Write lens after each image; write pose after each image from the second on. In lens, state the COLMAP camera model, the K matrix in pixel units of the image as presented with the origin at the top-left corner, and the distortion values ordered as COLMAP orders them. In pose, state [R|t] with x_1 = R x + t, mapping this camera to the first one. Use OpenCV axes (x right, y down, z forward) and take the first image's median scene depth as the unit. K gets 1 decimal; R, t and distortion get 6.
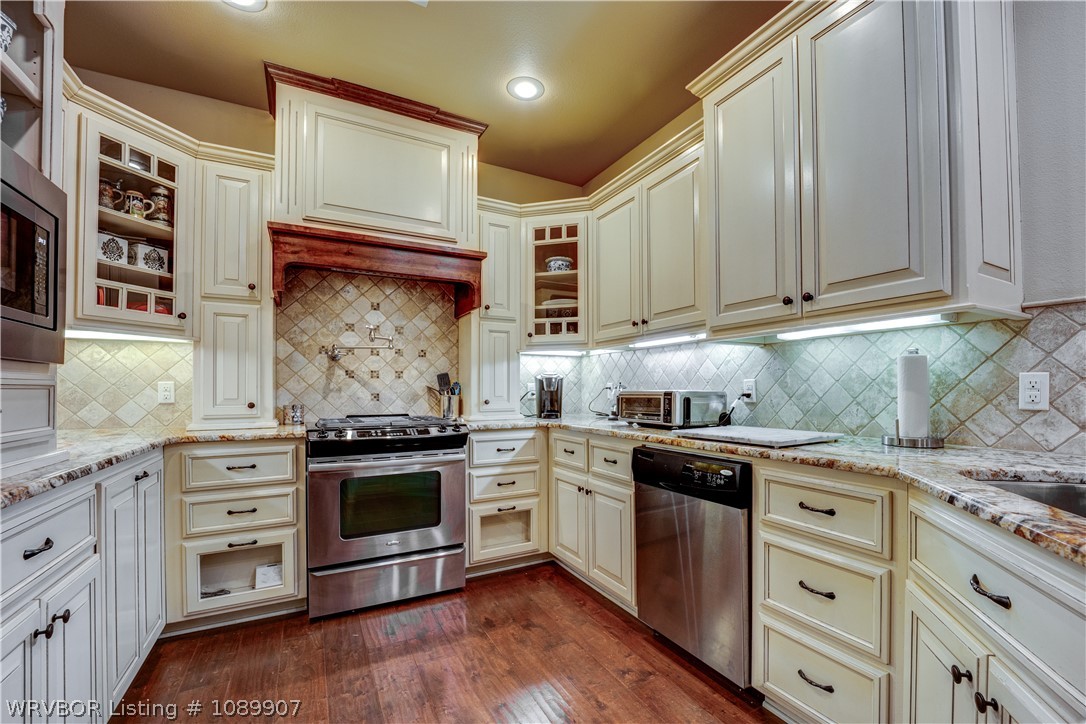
lens RADIAL K [[467.3, 0, 577.5], [0, 467.3, 386.8], [0, 0, 1]] dist [-0.024900, 0.000451]
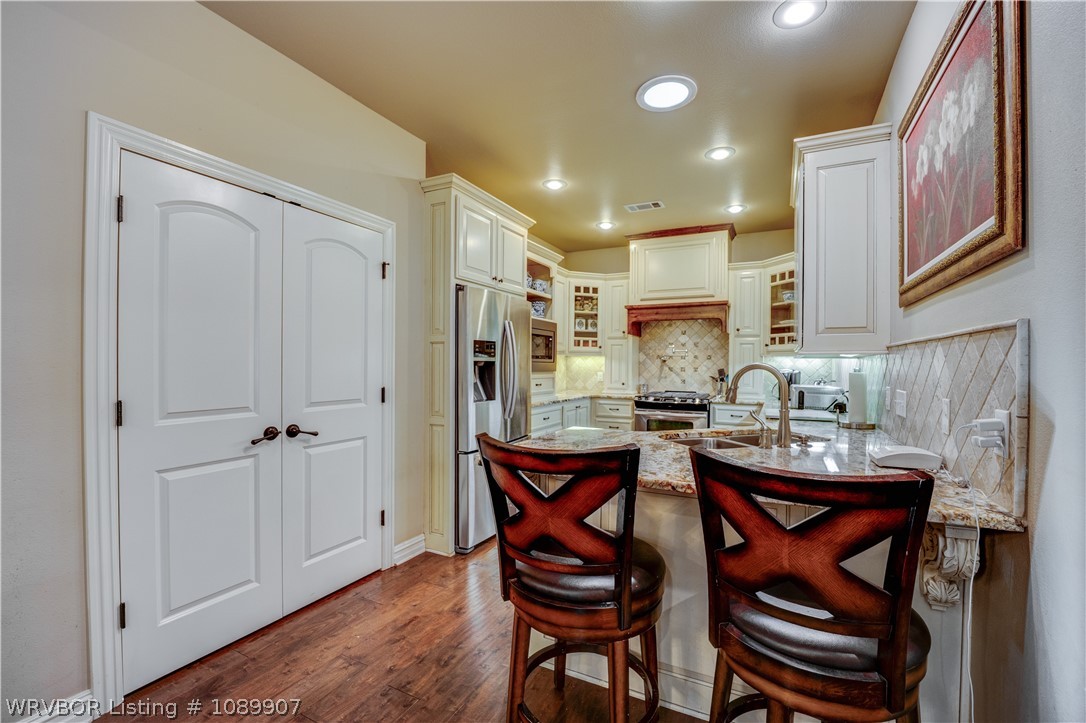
lens RADIAL K [[439.7, 0, 561.8], [0, 439.7, 365.7], [0, 0, 1]] dist [-0.027078, 0.002902]
pose [[0.562690, 0.010556, -0.826601, 0.839152], [-0.007275, 0.999943, 0.007818, -0.058521], [0.826636, 0.001615, 0.562735, -0.436735]]
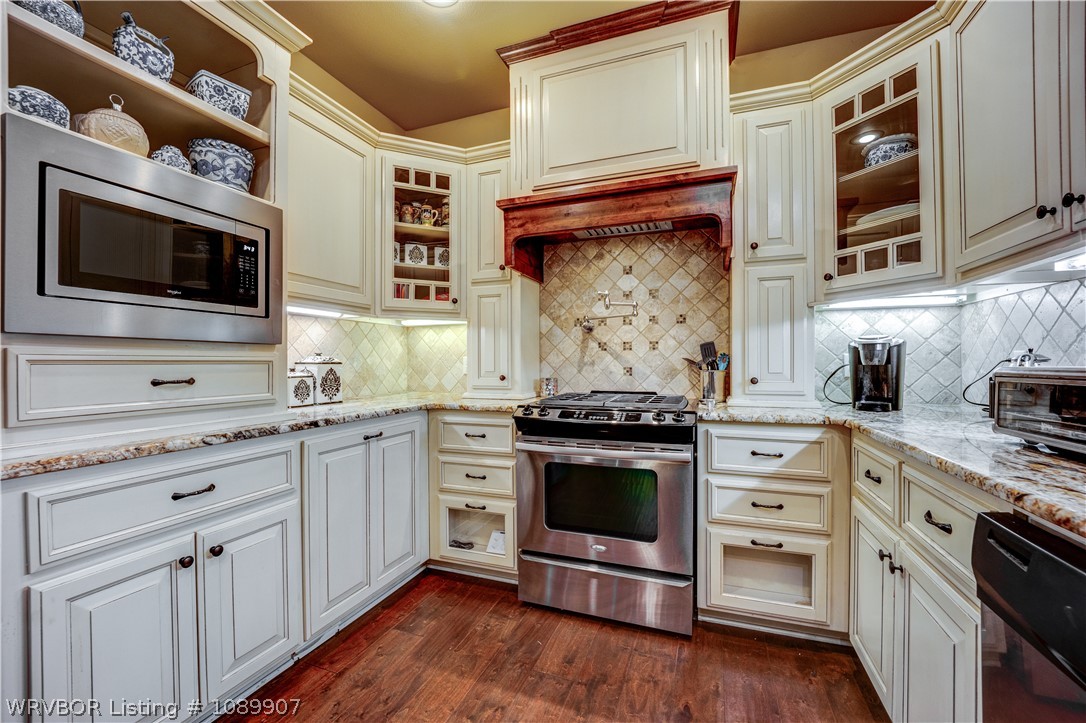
lens RADIAL K [[439.7, 0, 538.2], [0, 439.7, 362.5], [0, 0, 1]] dist [-0.027078, 0.002902]
pose [[0.630364, 0.000784, -0.776300, 0.128058], [0.005901, 0.999966, 0.005802, -0.000810], [0.776278, -0.008238, 0.630337, 0.378450]]
